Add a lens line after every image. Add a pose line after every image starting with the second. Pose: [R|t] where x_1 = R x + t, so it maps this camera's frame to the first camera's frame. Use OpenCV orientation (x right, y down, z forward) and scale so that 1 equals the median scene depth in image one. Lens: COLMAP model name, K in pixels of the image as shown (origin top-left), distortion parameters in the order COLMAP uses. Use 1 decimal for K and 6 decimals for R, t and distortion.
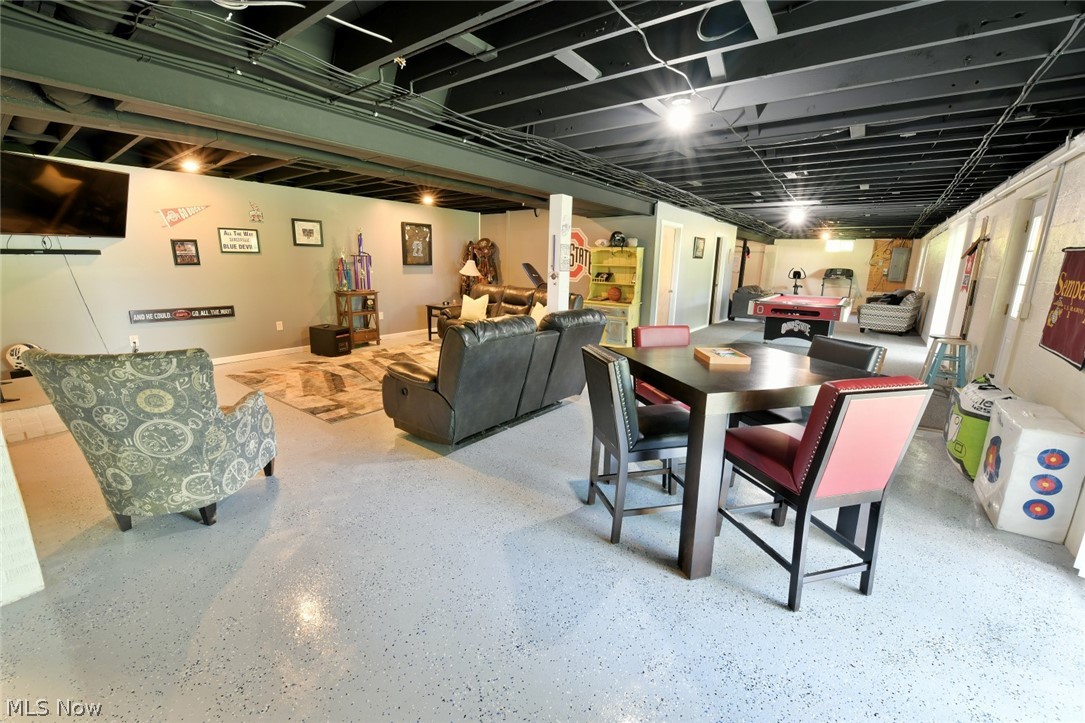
lens RADIAL K [[433.4, 0, 544.7], [0, 433.4, 359.8], [0, 0, 1]] dist [-0.015416, -0.001514]
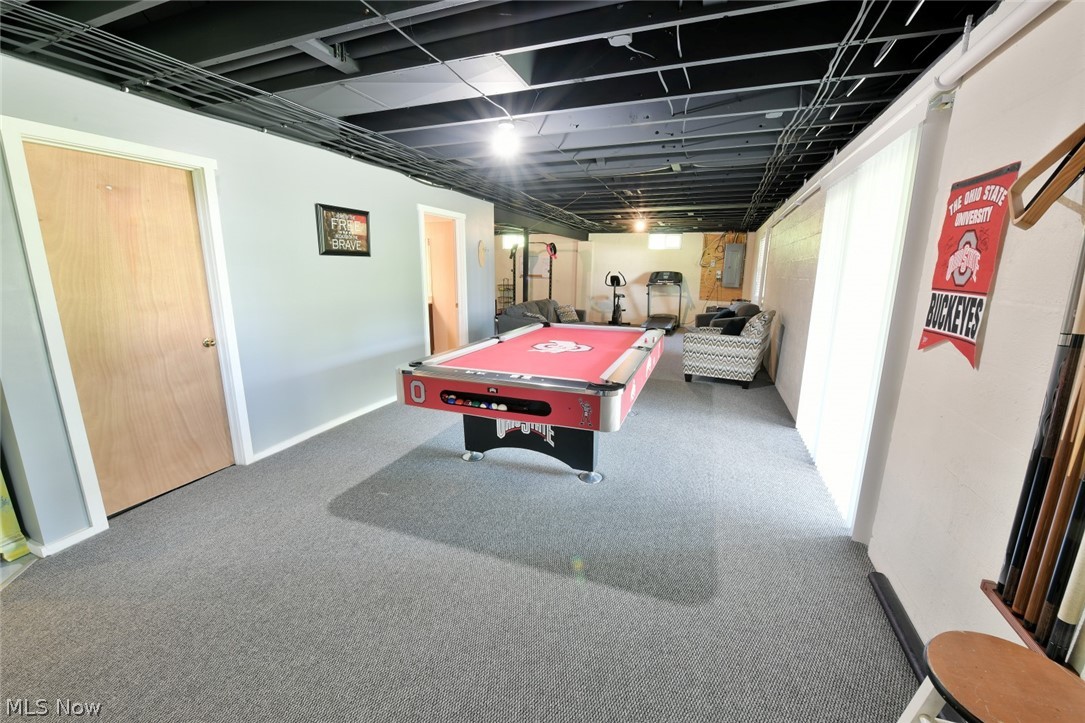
lens RADIAL K [[433.4, 0, 542.0], [0, 433.4, 362.6], [0, 0, 1]] dist [-0.015416, -0.001514]
pose [[0.962343, -0.066624, 0.263549, 0.274032], [0.067688, 0.997694, 0.005053, -0.073334], [-0.263278, 0.012977, 0.964633, 0.336712]]
